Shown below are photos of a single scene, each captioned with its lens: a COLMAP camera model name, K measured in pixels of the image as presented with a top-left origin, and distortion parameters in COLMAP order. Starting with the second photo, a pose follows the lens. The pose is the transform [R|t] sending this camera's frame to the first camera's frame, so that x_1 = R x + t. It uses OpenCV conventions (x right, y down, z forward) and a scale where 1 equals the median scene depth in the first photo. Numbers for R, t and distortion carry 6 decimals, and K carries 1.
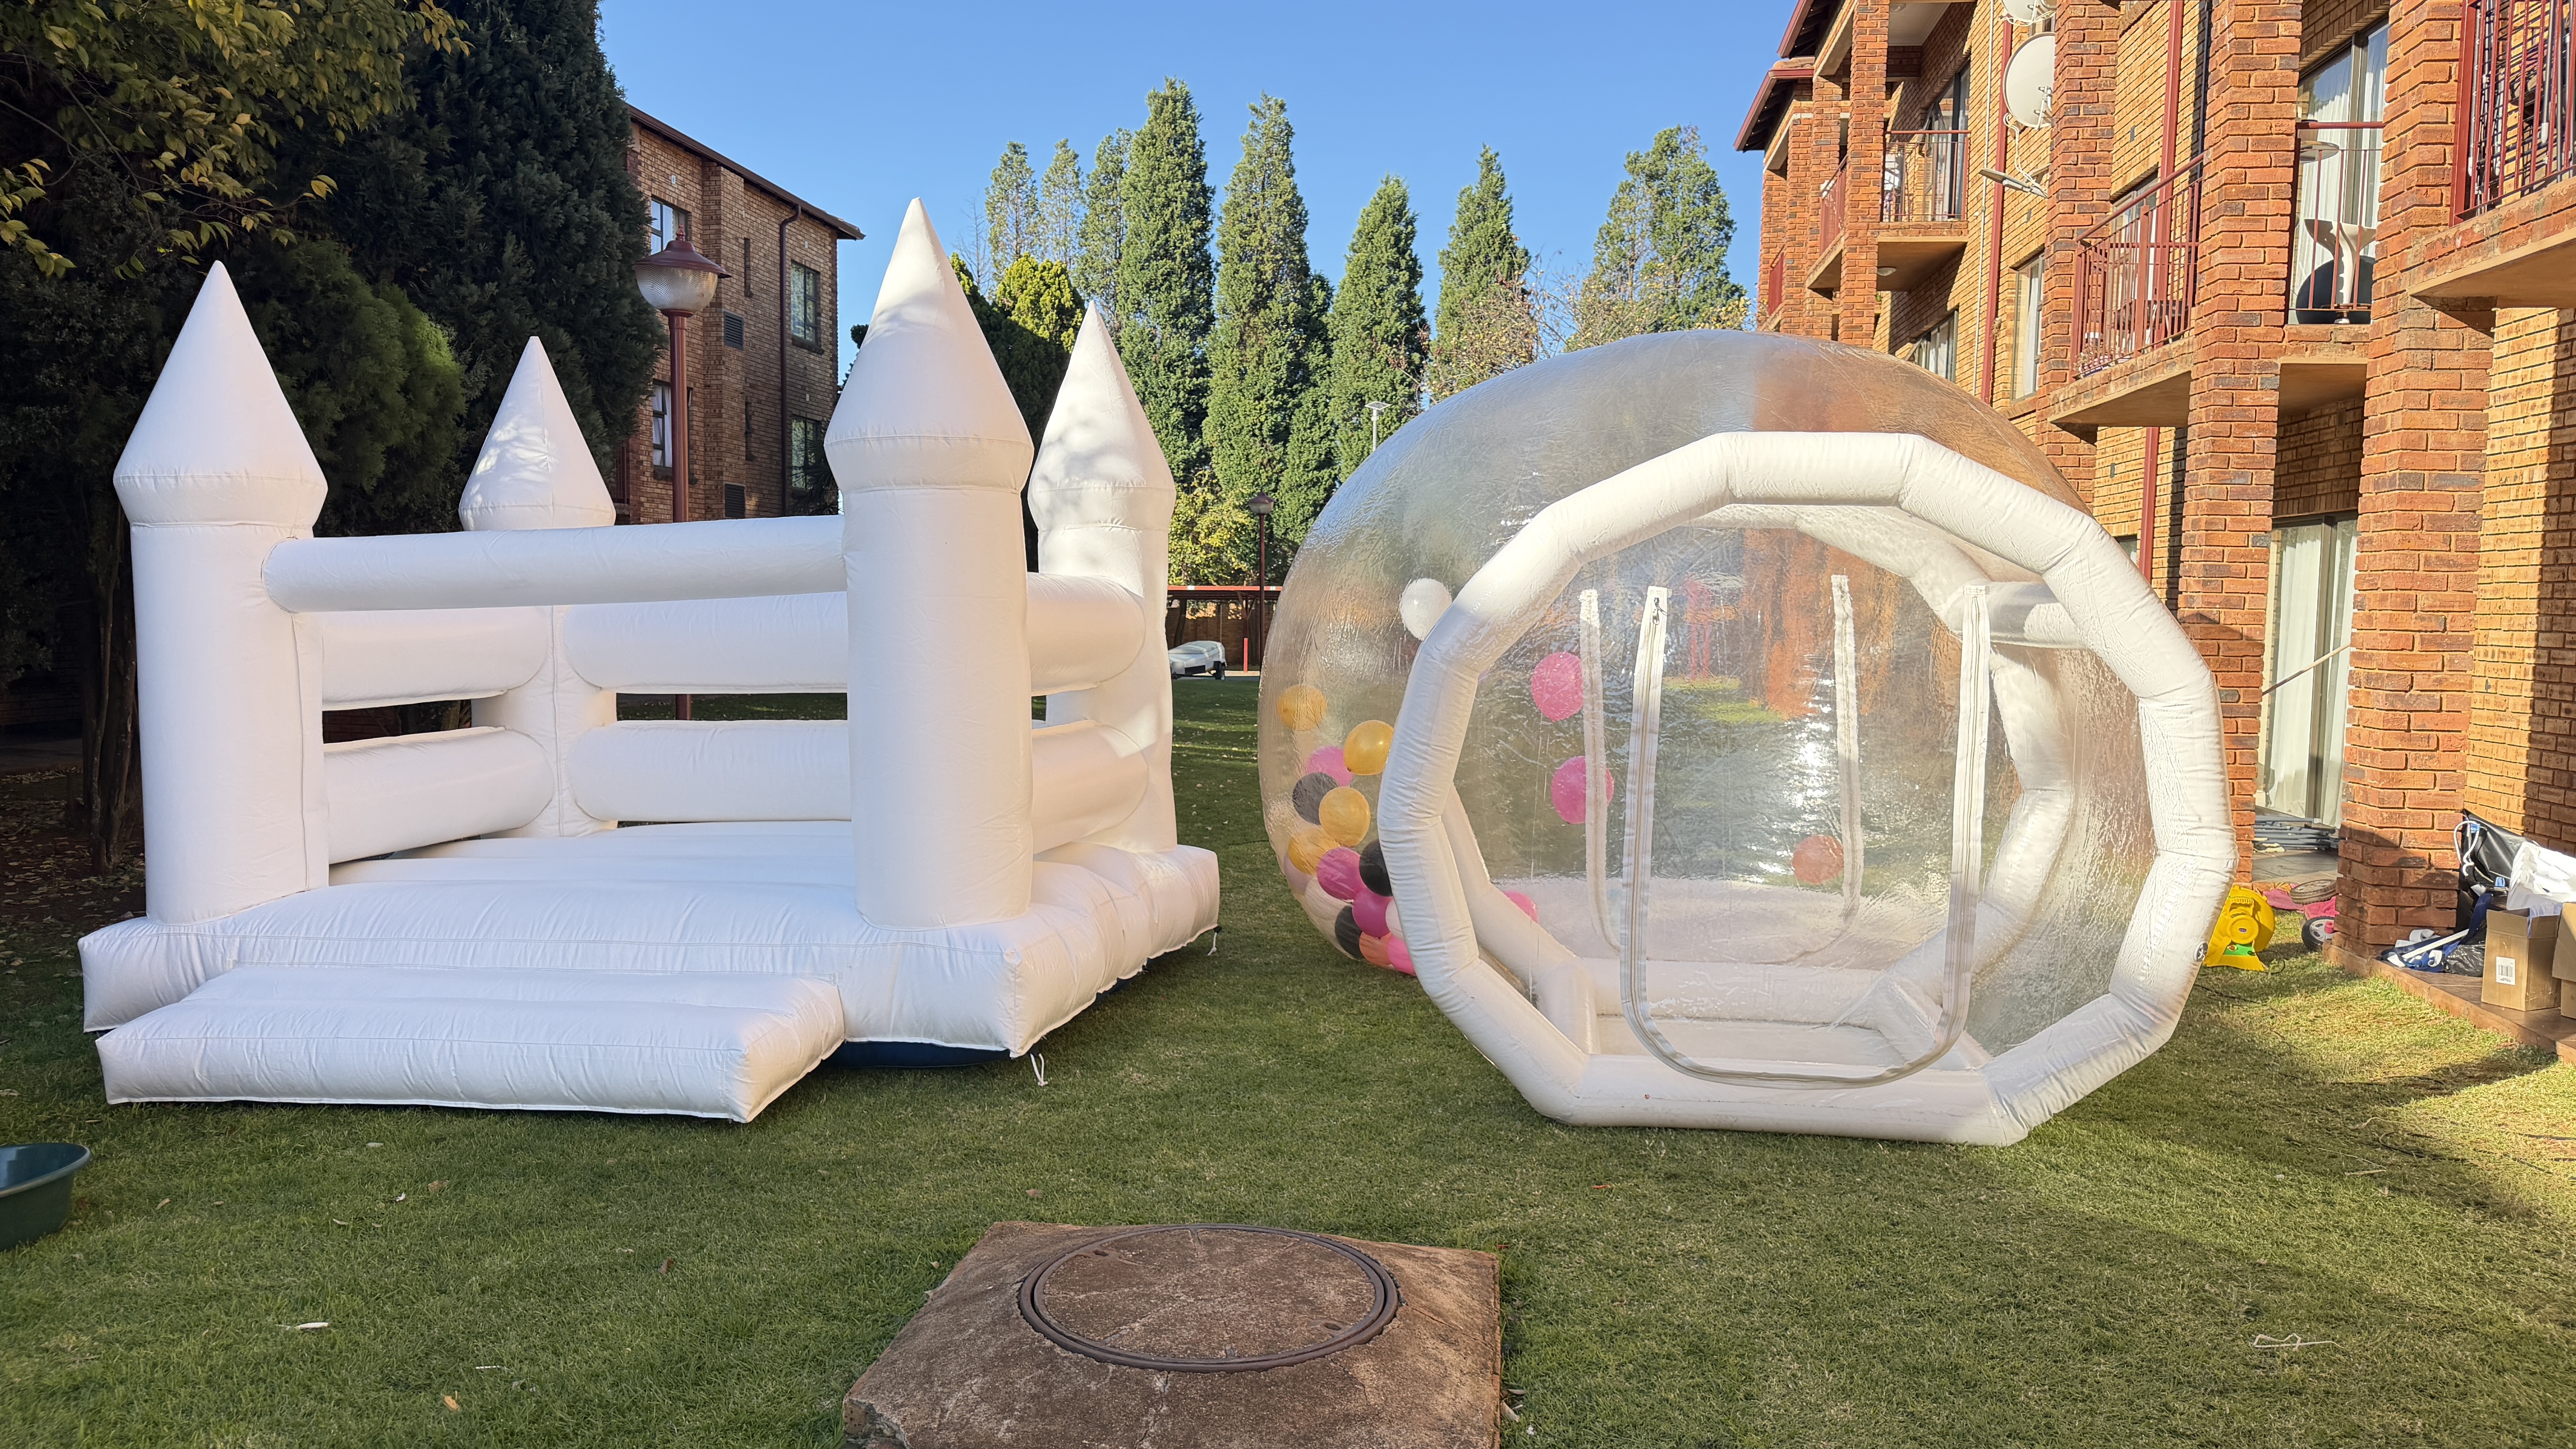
lens RADIAL K [[2193.7, 0, 1290.9], [0, 2193.7, 666.4], [0, 0, 1]] dist [0.179356, -0.408305]
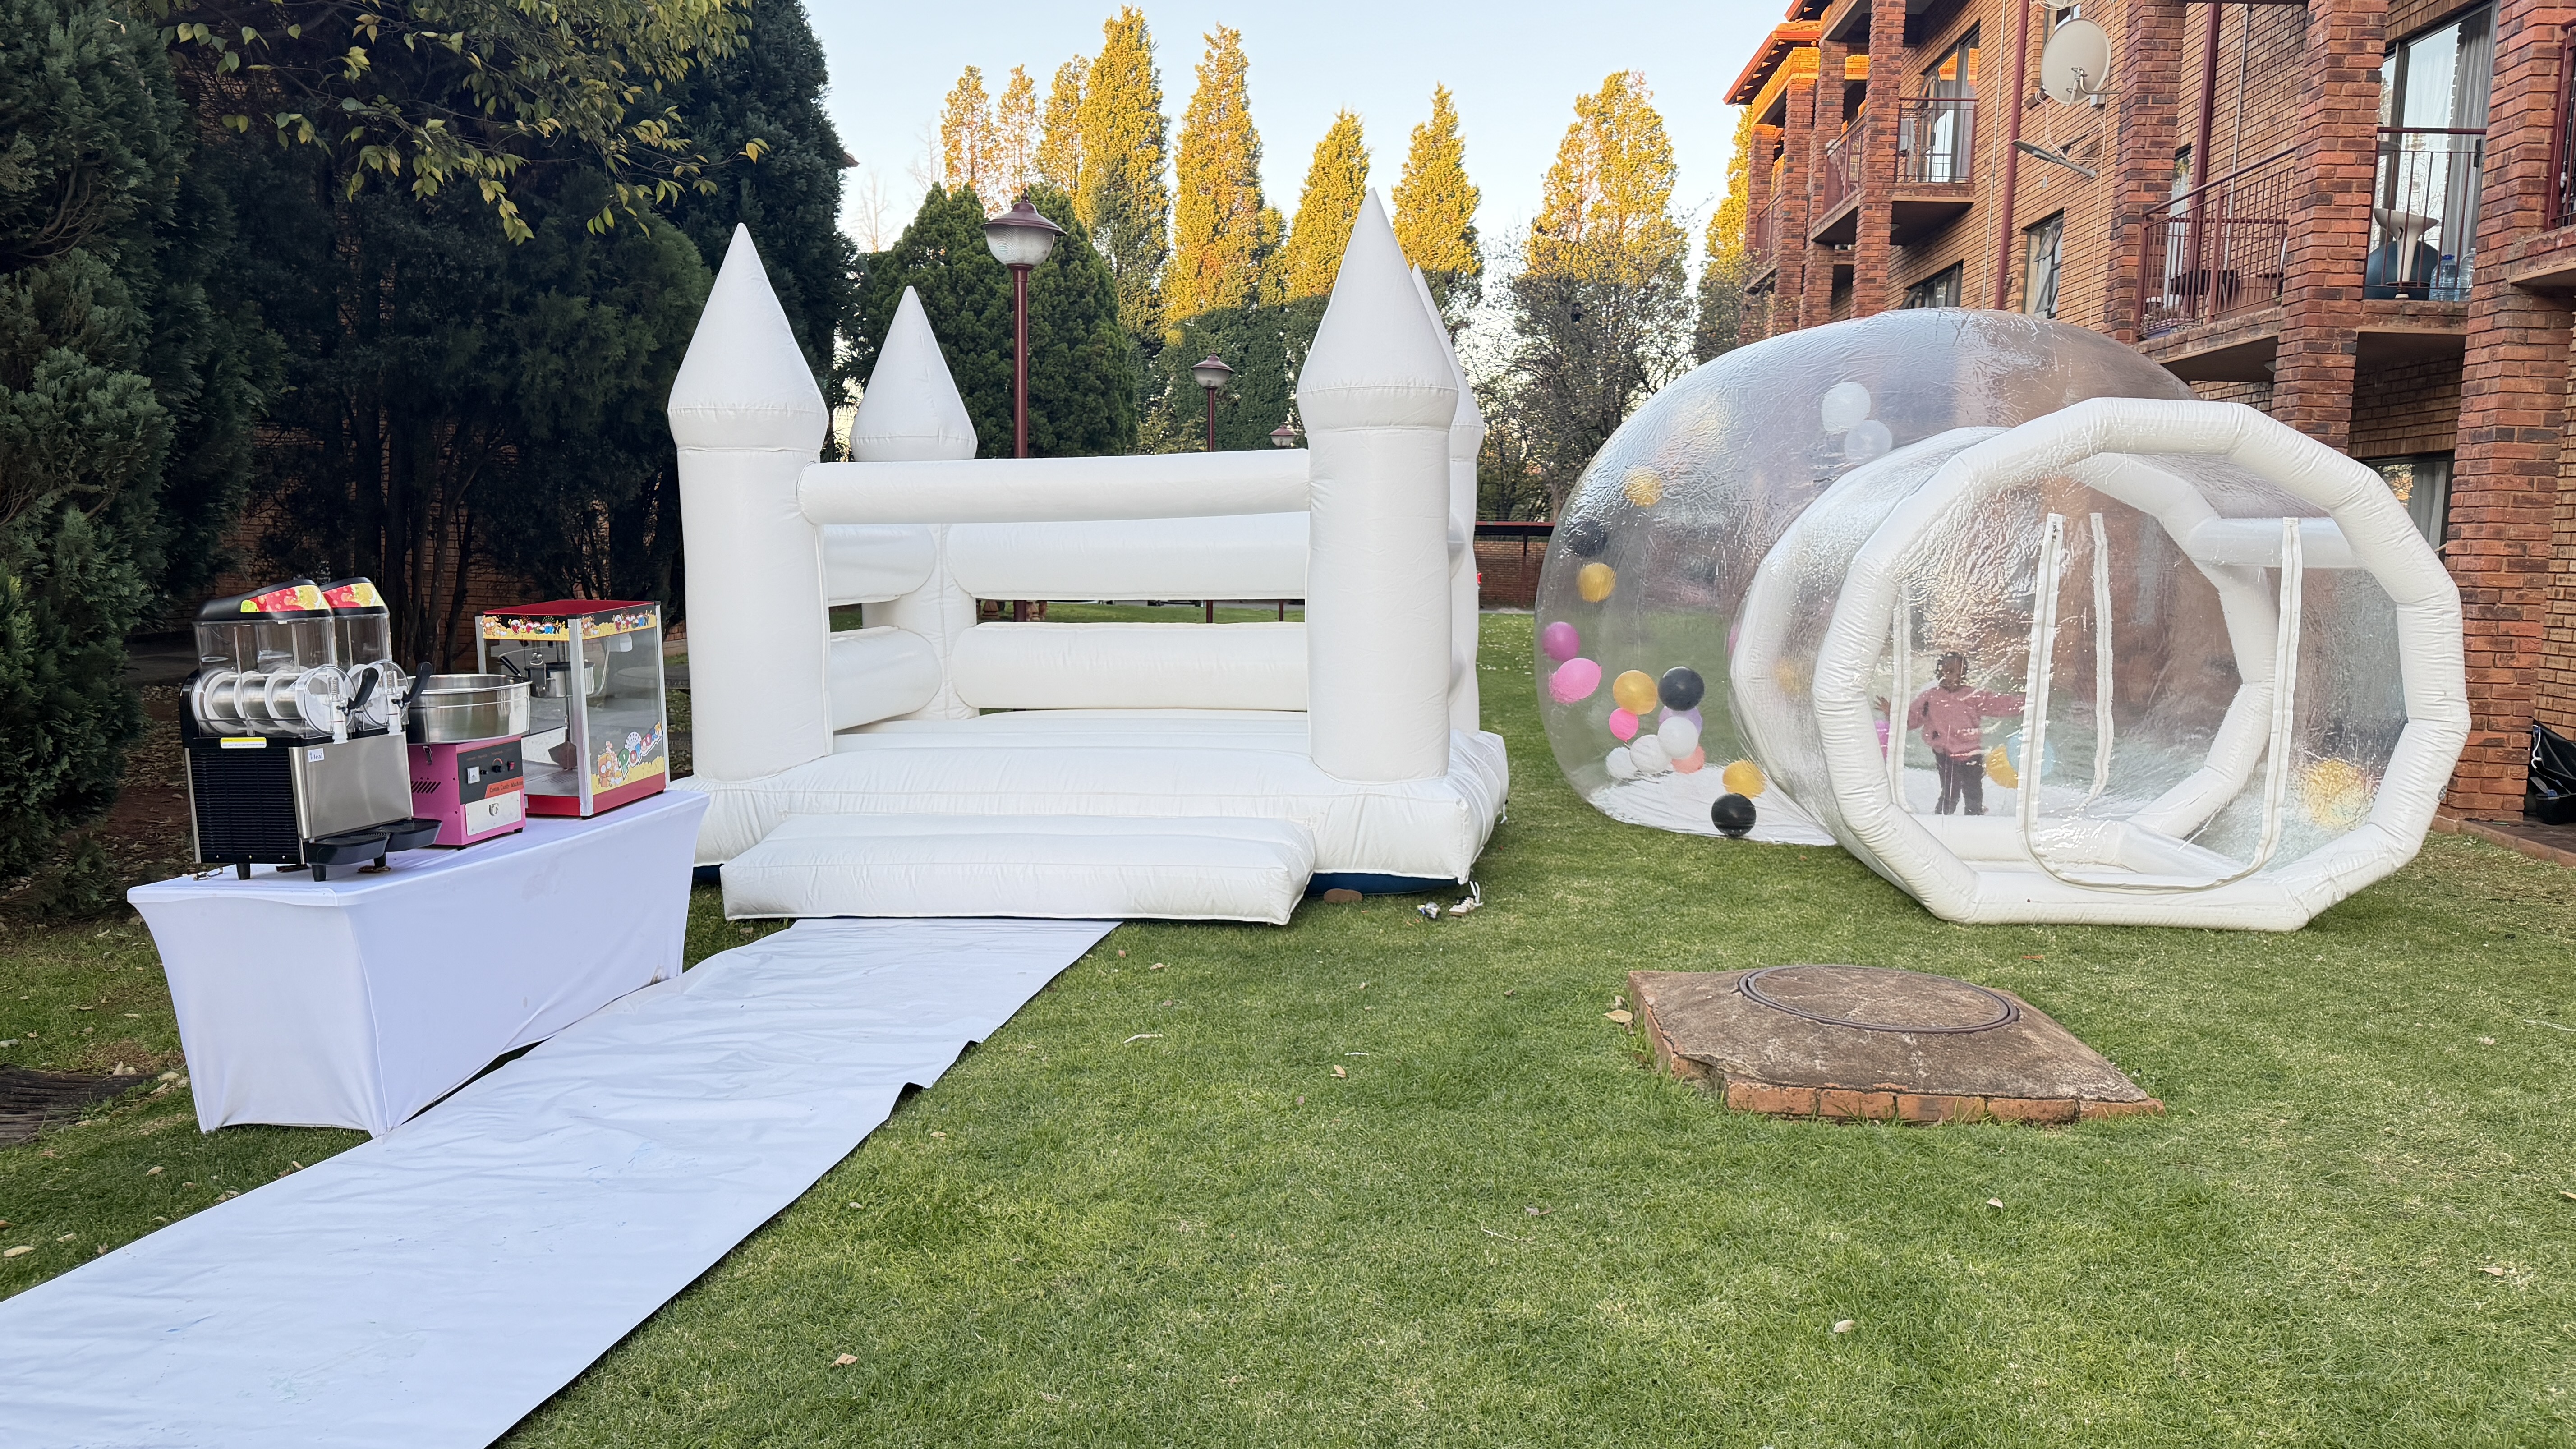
lens RADIAL K [[2138.7, 0, 1384.0], [0, 2138.7, 718.1], [0, 0, 1]] dist [0.183132, -0.371846]
pose [[0.996975, 0.003212, 0.077661, -0.128369], [-0.007650, 0.998350, 0.056917, 0.005940], [-0.077350, -0.057339, 0.995354, -0.101698]]
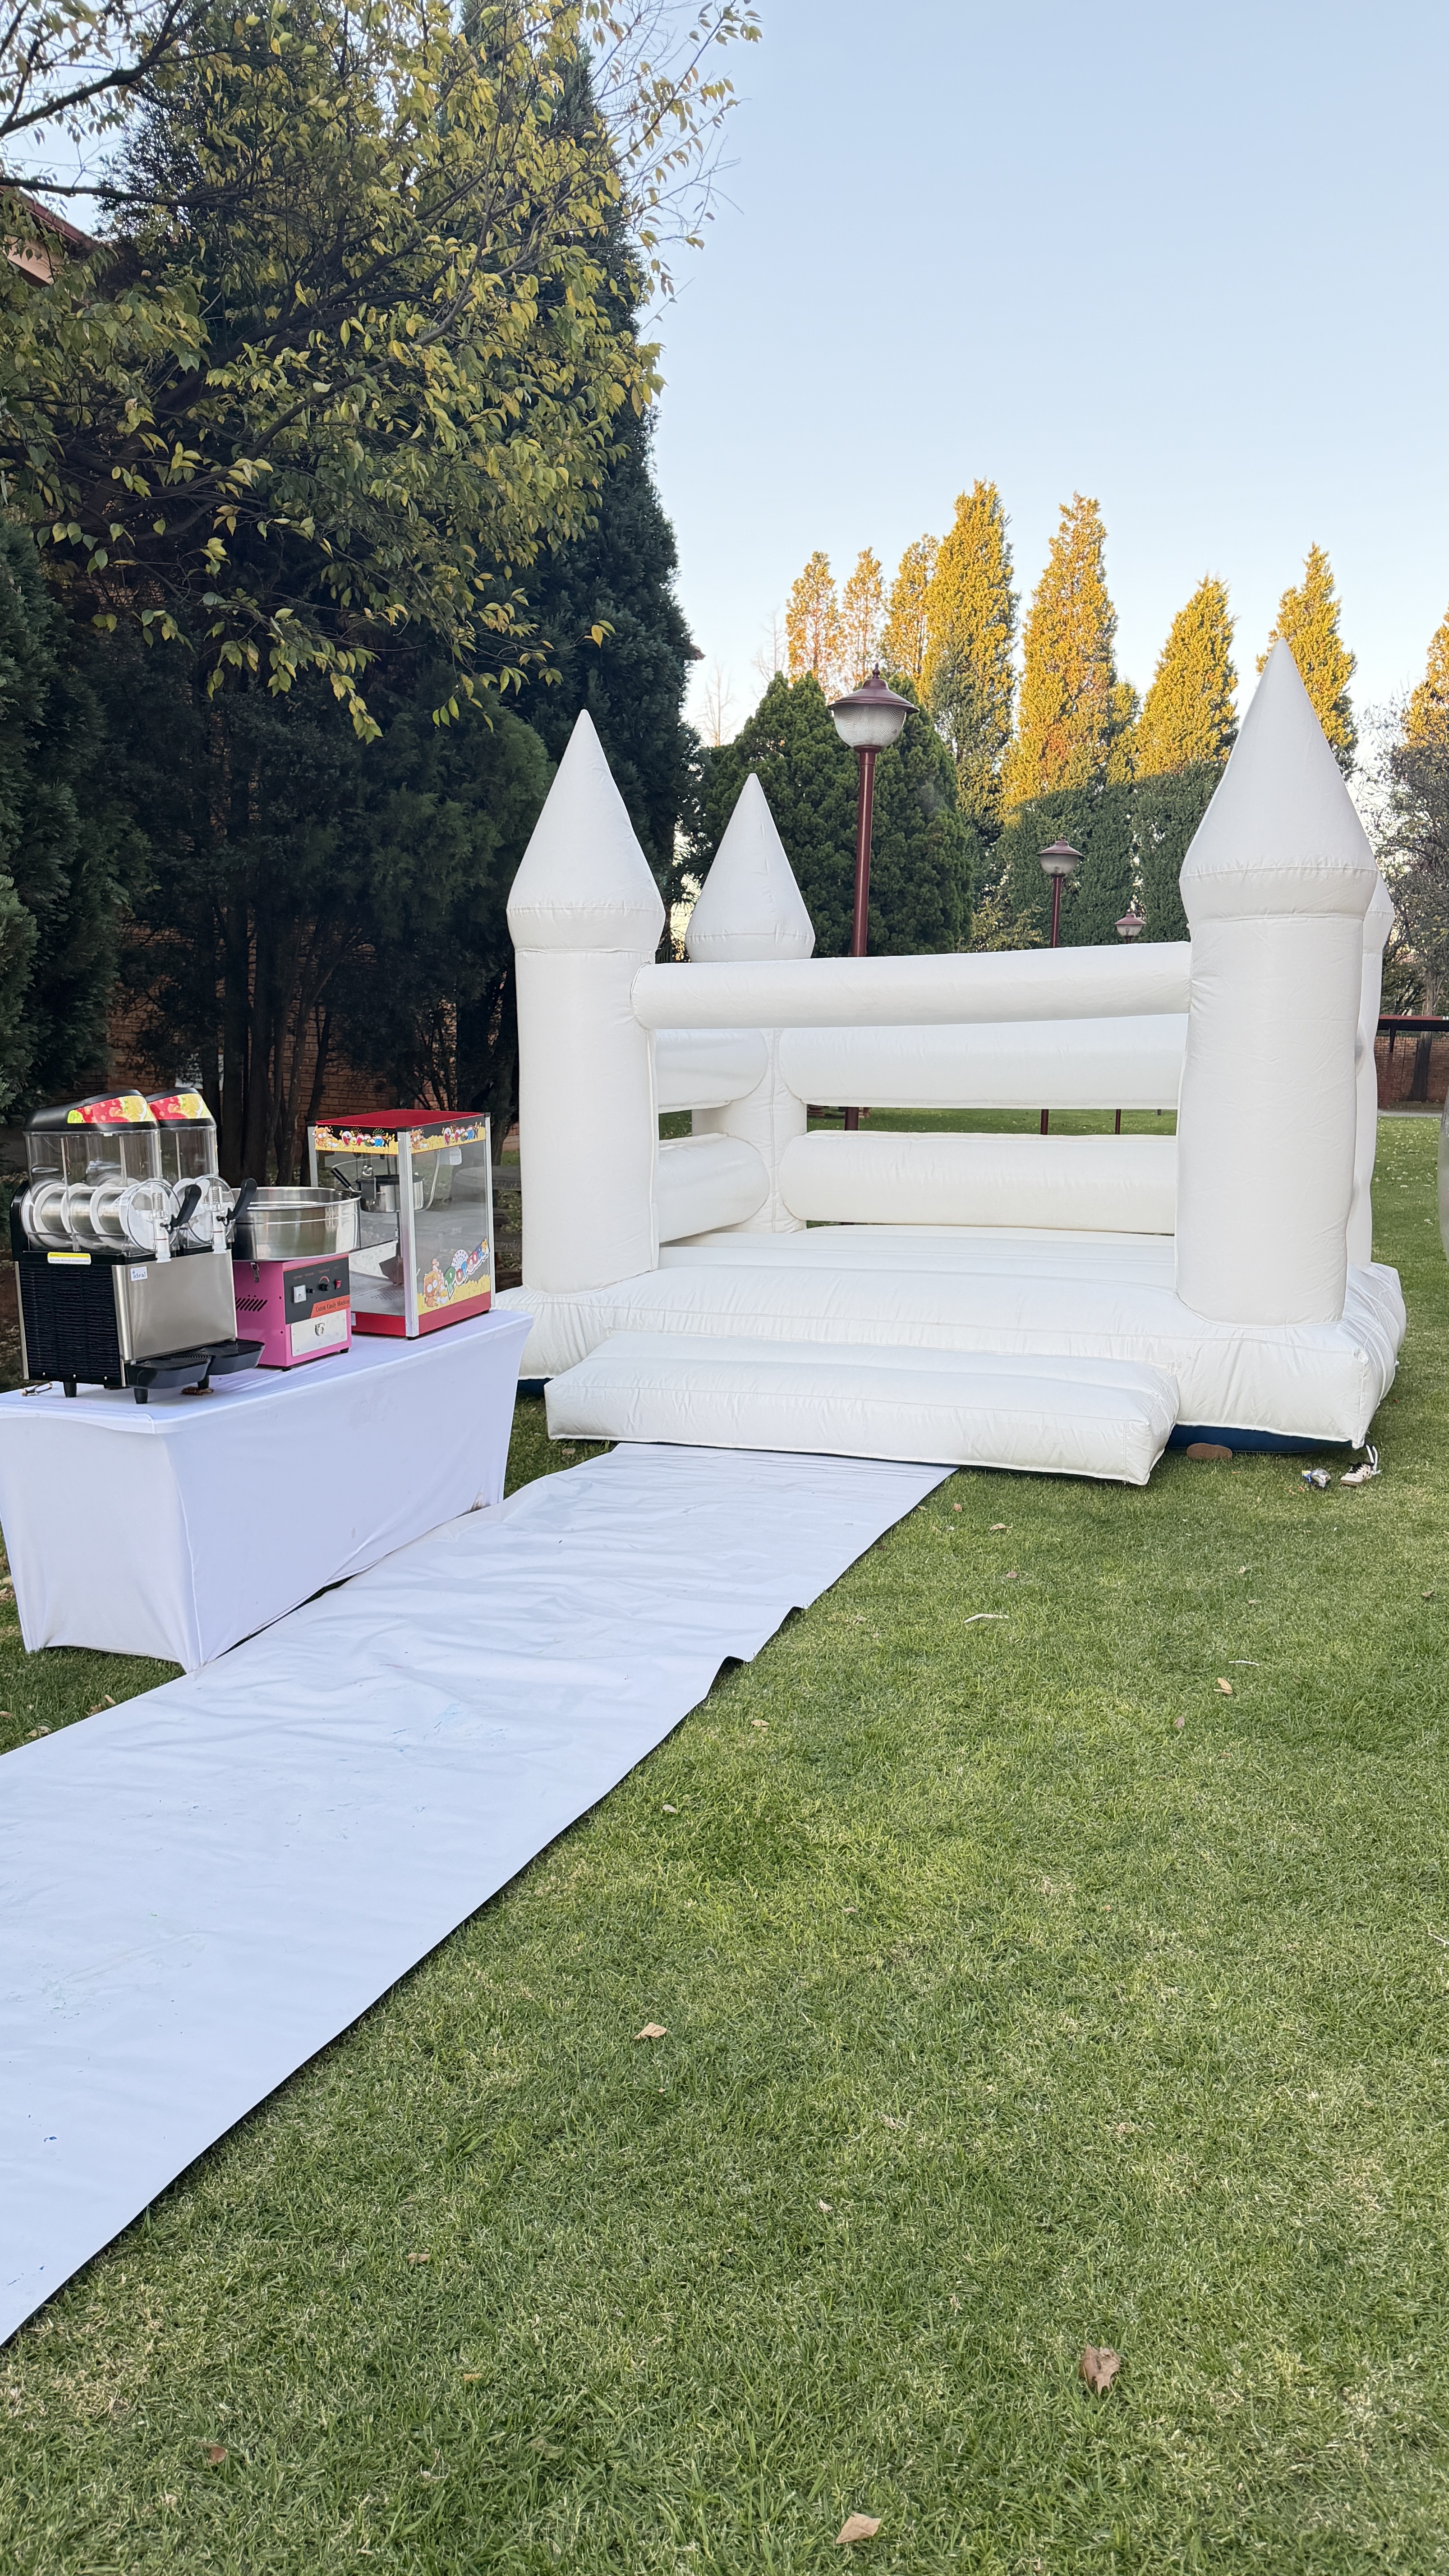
lens RADIAL K [[2164.5, 0, 677.6], [0, 2164.5, 1287.2], [0, 0, 1]] dist [0.293977, -1.023145]
pose [[0.986021, 0.035890, -0.162713, -0.135638], [-0.020972, 0.995492, 0.092494, 0.002137], [0.165299, -0.087788, 0.982329, -0.056140]]
